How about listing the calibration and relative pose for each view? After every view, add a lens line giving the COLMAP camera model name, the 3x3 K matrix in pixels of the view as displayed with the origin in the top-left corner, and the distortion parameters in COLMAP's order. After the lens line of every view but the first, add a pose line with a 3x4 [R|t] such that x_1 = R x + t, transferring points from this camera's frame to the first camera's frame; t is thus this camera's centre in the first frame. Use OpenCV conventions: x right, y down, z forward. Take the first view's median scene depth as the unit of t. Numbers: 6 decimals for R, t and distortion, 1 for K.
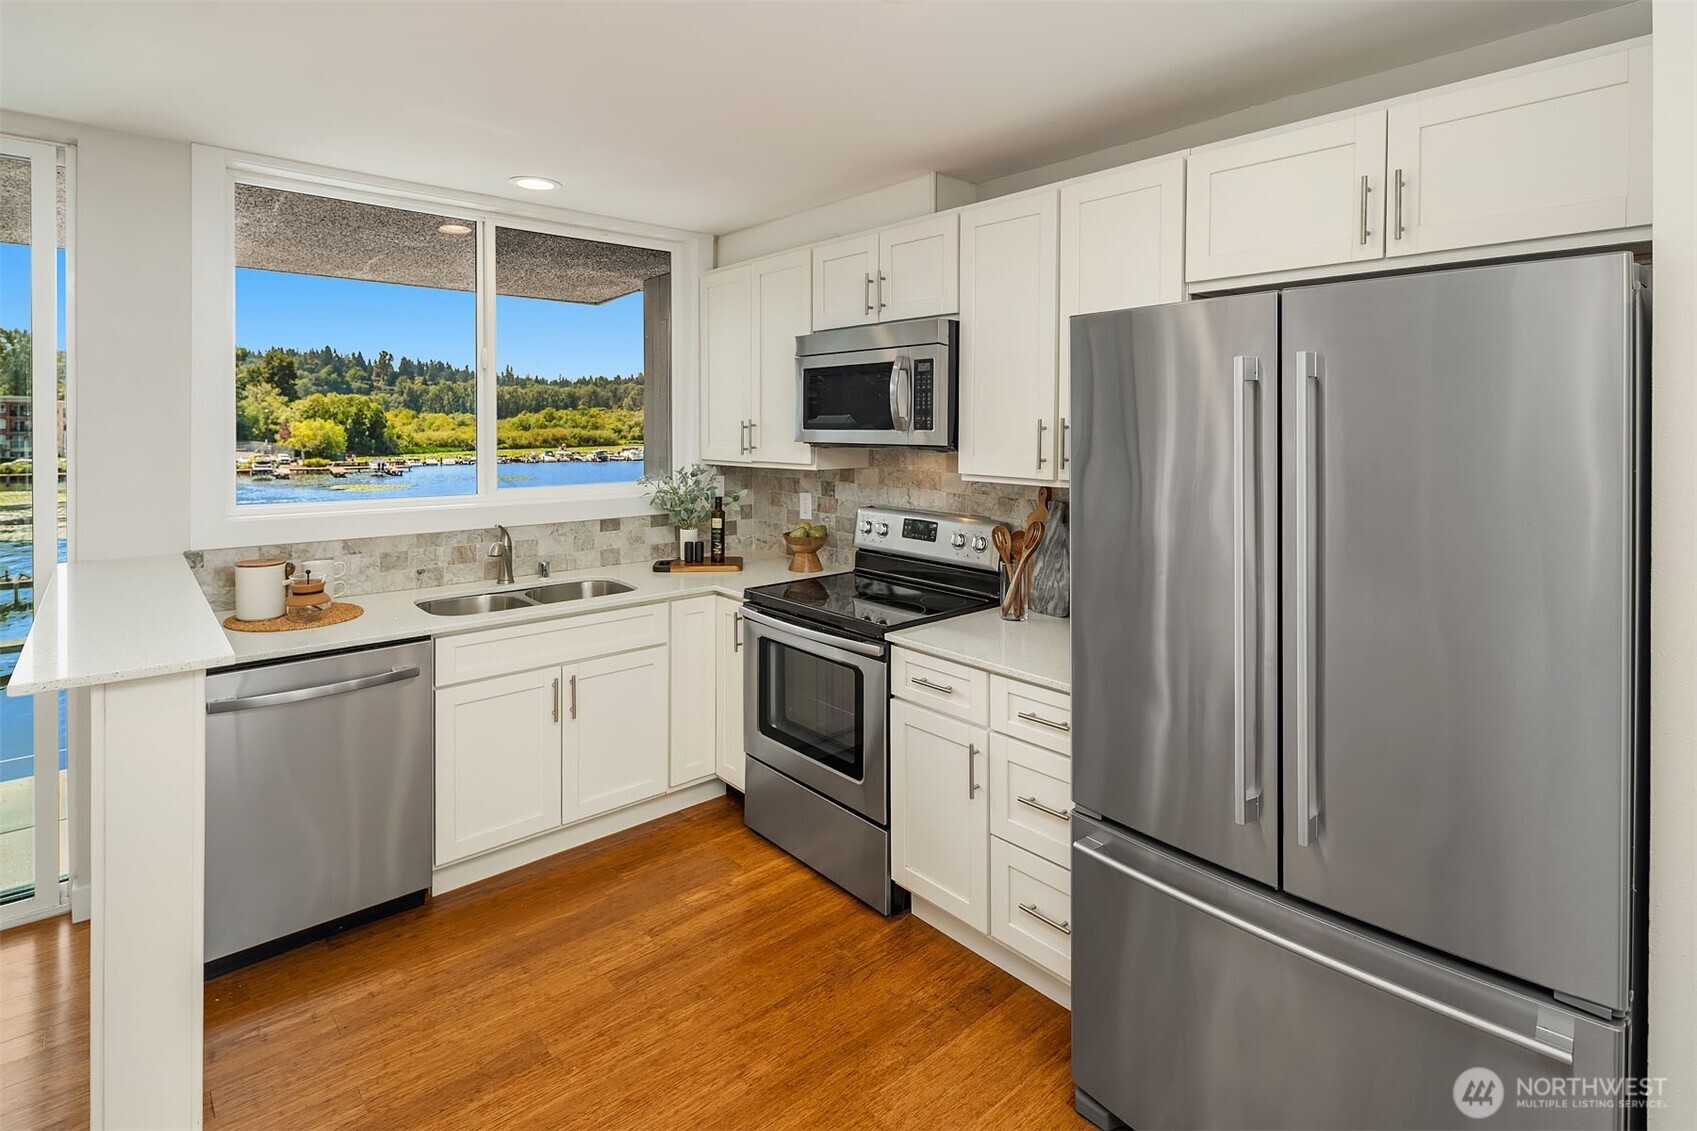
lens RADIAL K [[831.8, 0, 824.6], [0, 831.8, 436.4], [0, 0, 1]] dist [0.003495, -0.005119]
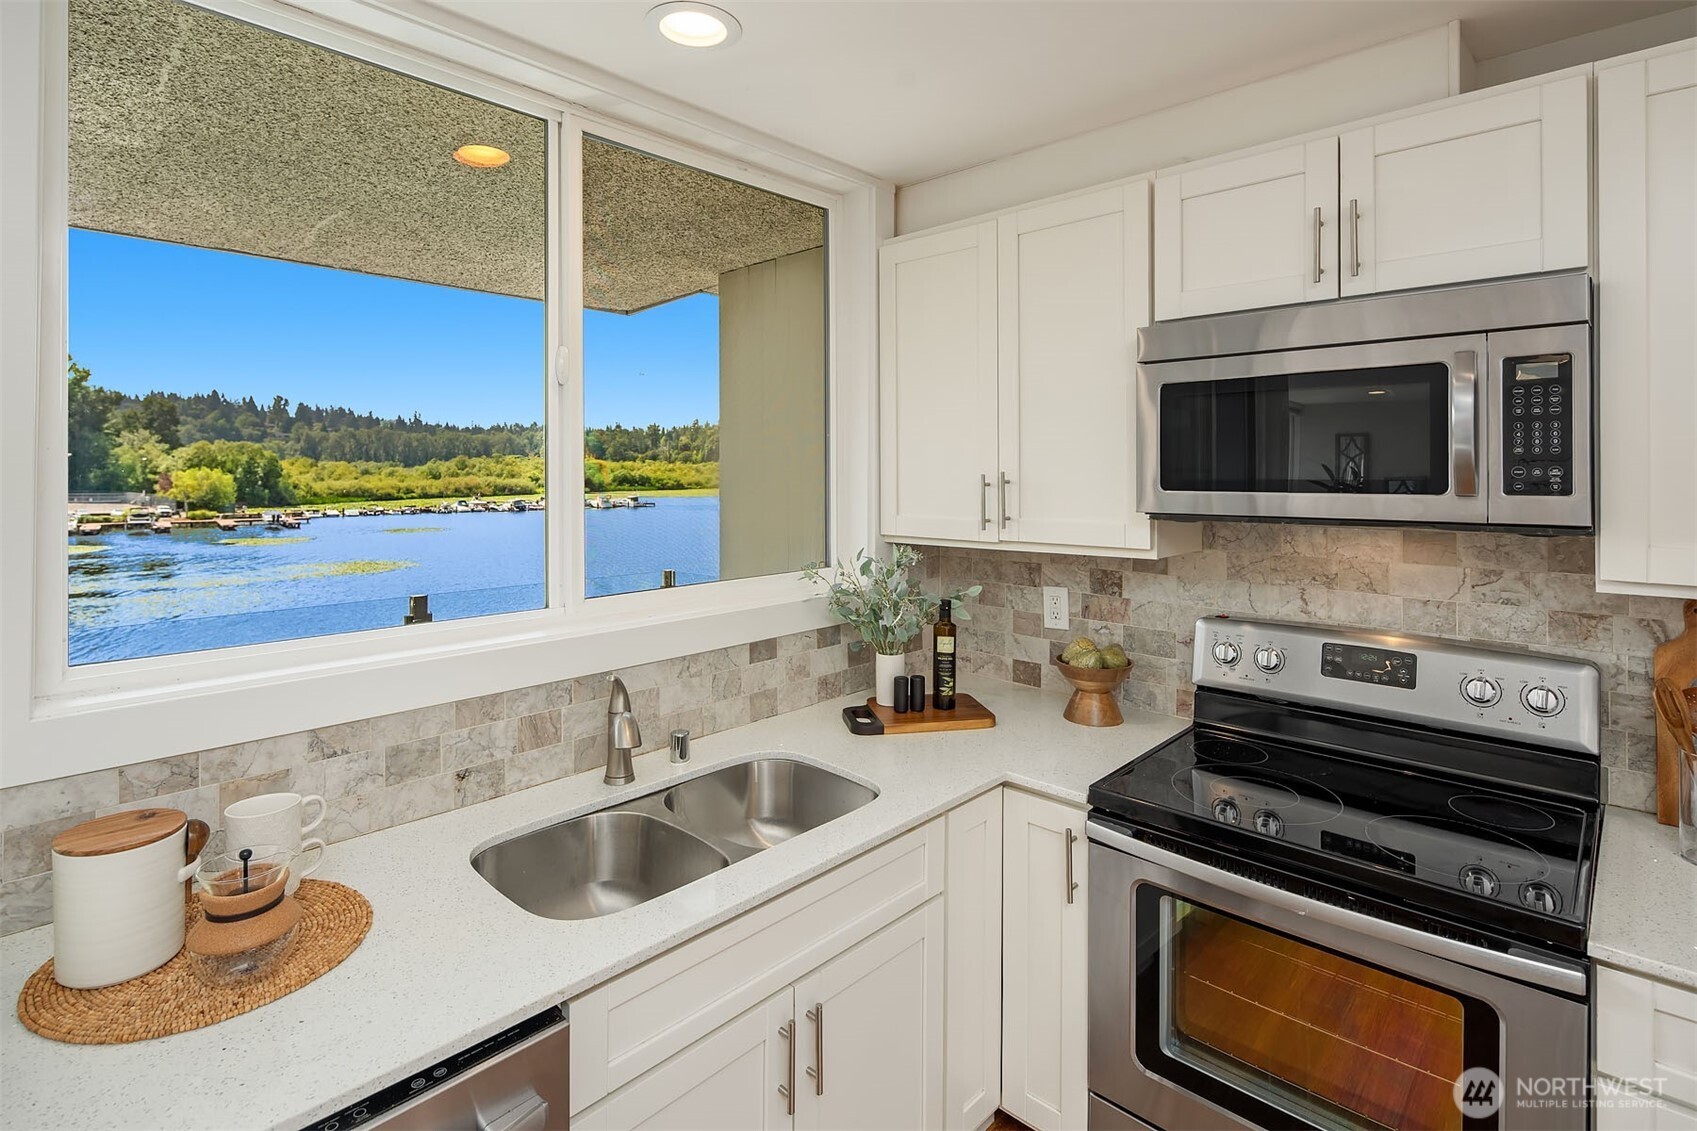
lens RADIAL K [[831.8, 0, 832.8], [0, 831.8, 472.1], [0, 0, 1]] dist [0.003495, -0.005119]
pose [[0.994901, -0.003852, 0.100783, -0.262965], [0.005215, 0.999898, -0.013263, -0.012522], [-0.100722, 0.013721, 0.994820, 0.395442]]
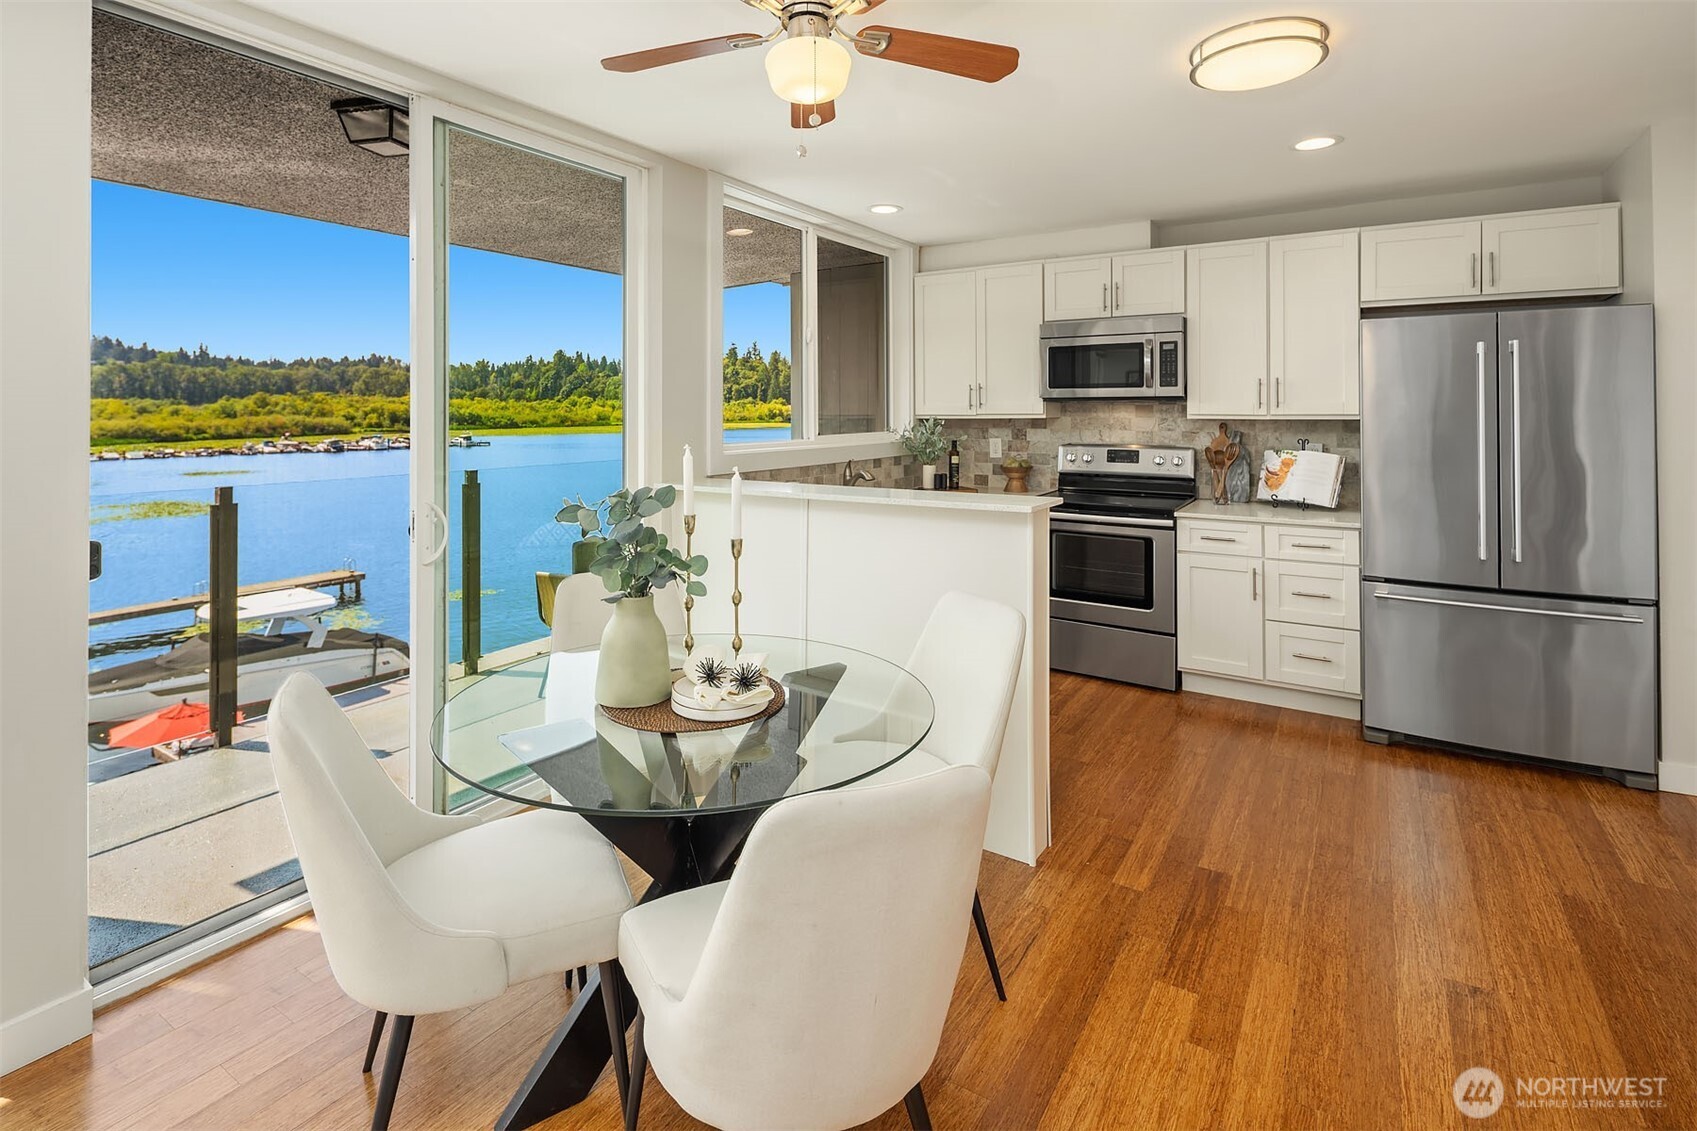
lens RADIAL K [[831.8, 0, 828.8], [0, 831.8, 407.5], [0, 0, 1]] dist [0.003495, -0.005119]
pose [[0.960430, -0.004305, 0.278490, -0.682605], [0.008848, 0.999847, -0.015057, 0.036509], [-0.278383, 0.016925, 0.960321, -0.238829]]
